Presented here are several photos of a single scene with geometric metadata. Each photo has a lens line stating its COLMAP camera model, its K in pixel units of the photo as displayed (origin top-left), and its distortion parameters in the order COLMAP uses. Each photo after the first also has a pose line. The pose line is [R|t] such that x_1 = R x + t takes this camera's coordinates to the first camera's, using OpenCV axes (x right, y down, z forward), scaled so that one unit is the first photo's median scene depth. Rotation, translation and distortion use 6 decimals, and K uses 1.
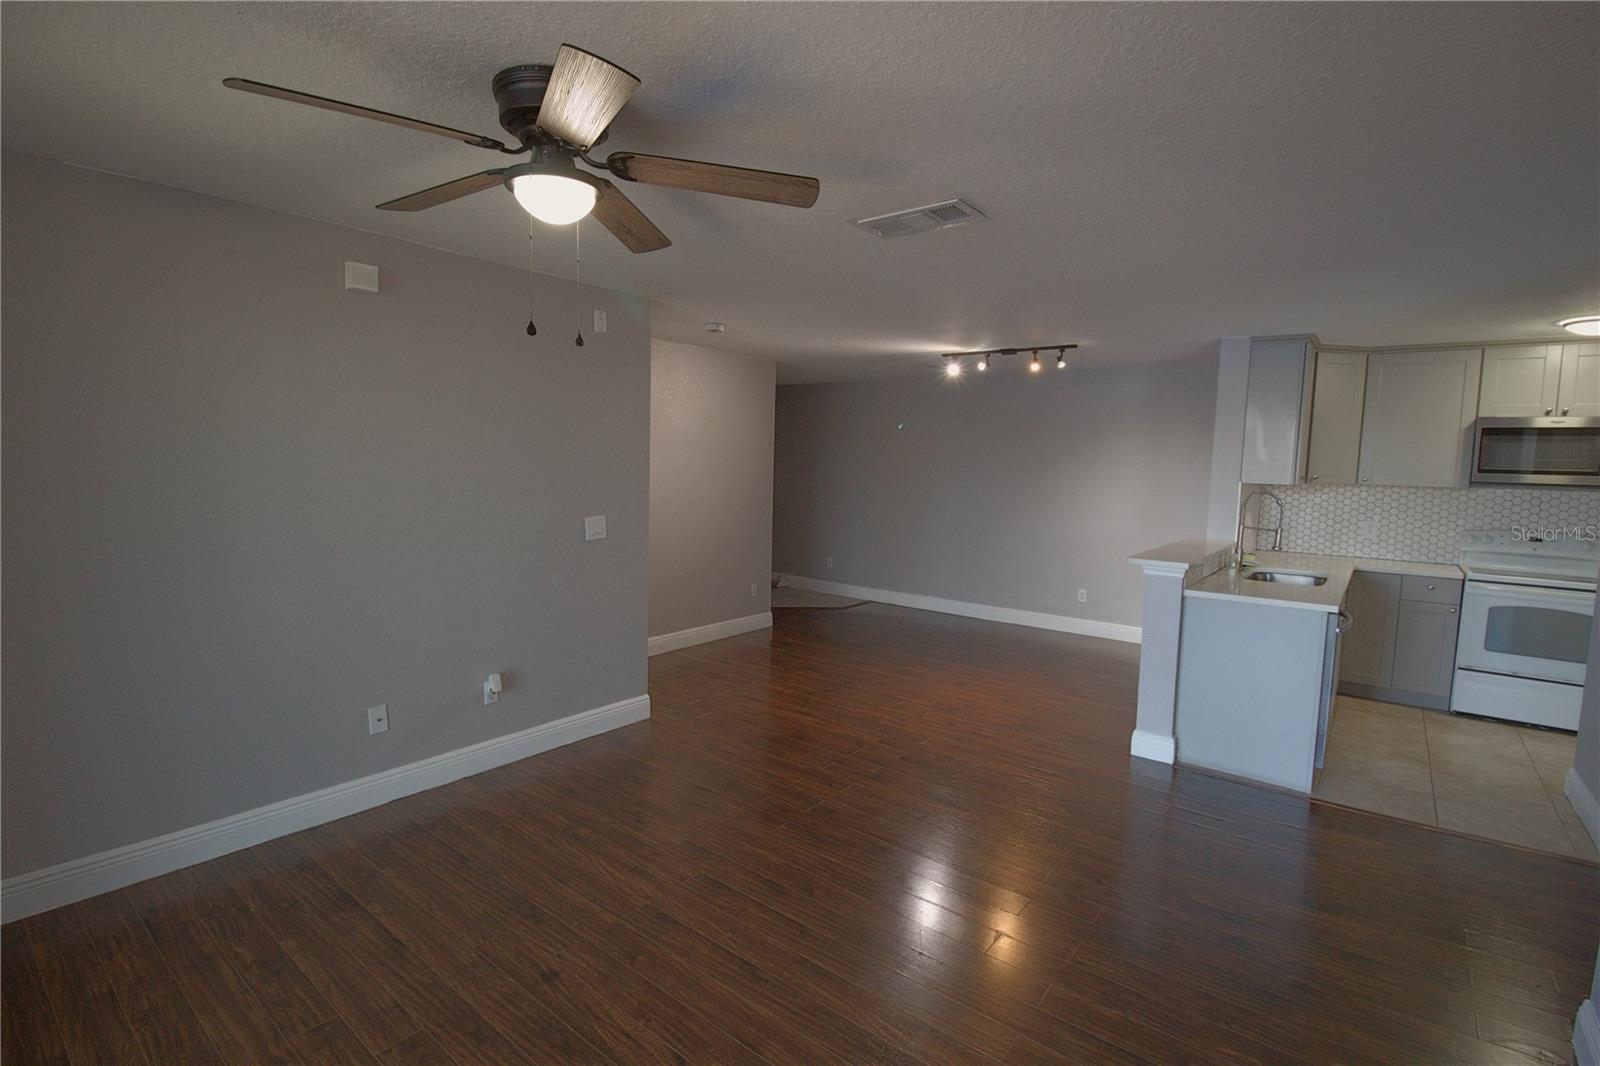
lens RADIAL K [[750.1, 0, 803.3], [0, 750.1, 528.3], [0, 0, 1]] dist [-0.000616, -0.016194]
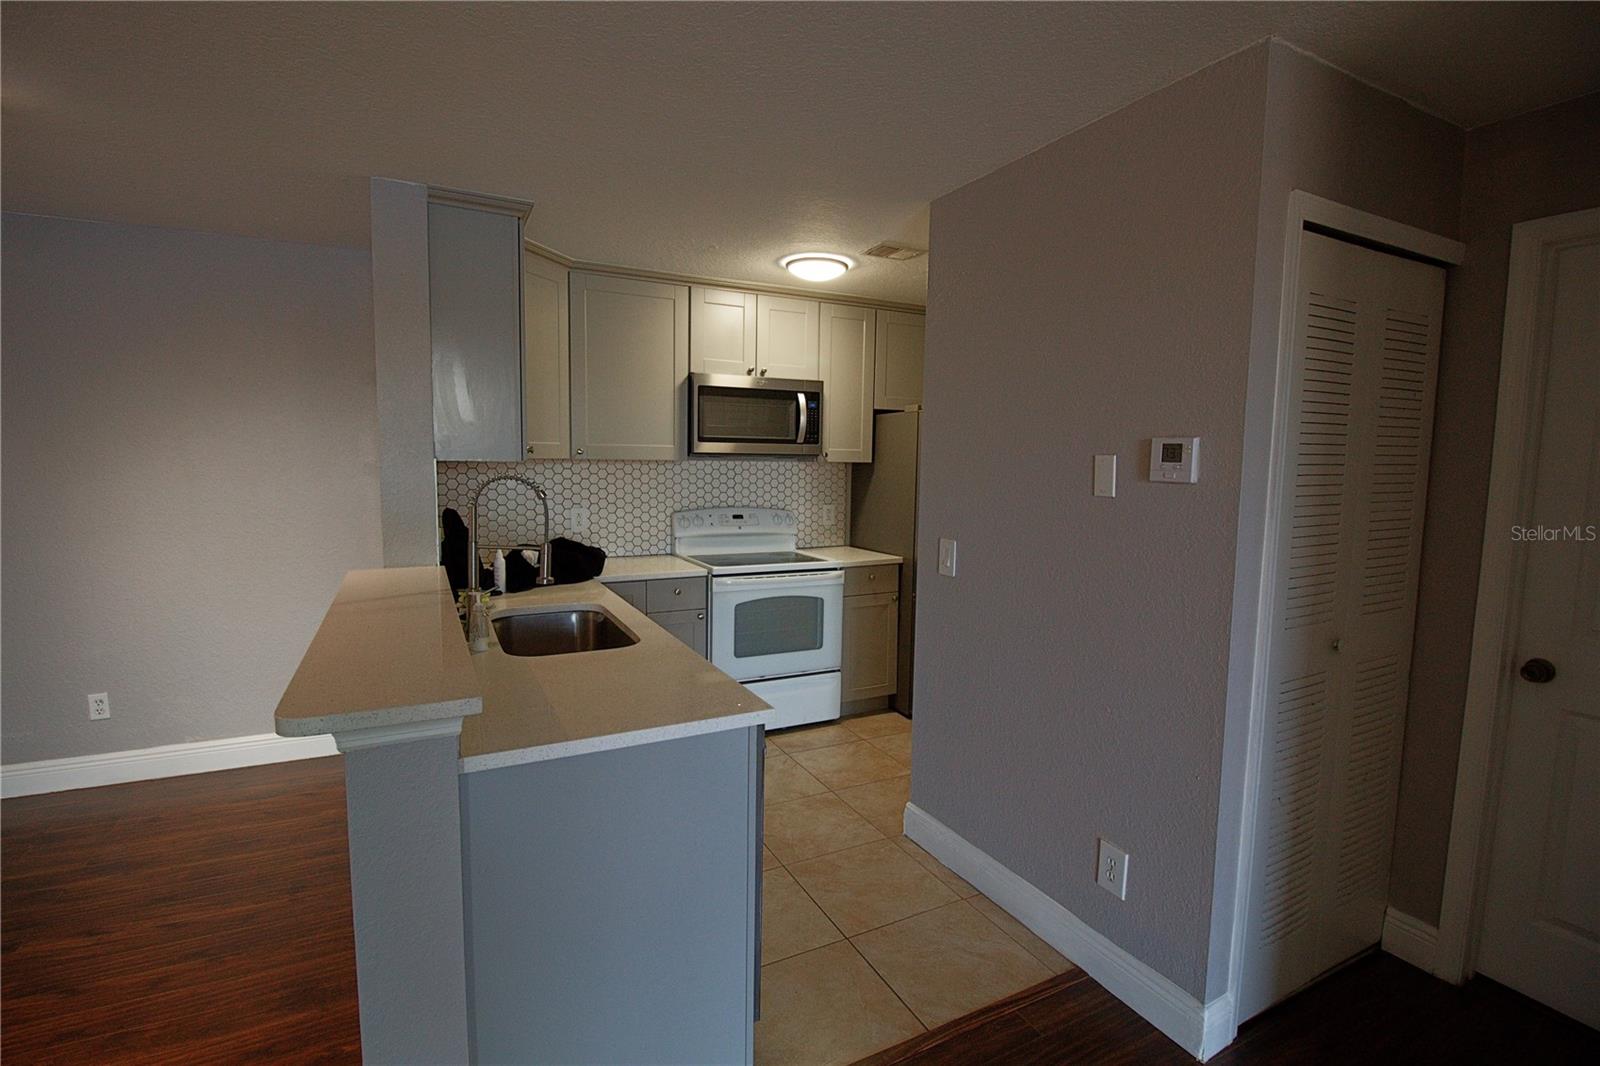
lens RADIAL K [[750.1, 0, 803.3], [0, 750.1, 528.3], [0, 0, 1]] dist [-0.000616, -0.016194]
pose [[0.416846, -0.102411, 0.903189, 0.199446], [0.075113, 0.994115, 0.078054, -0.034696], [-0.905868, 0.035305, 0.422086, 0.535048]]
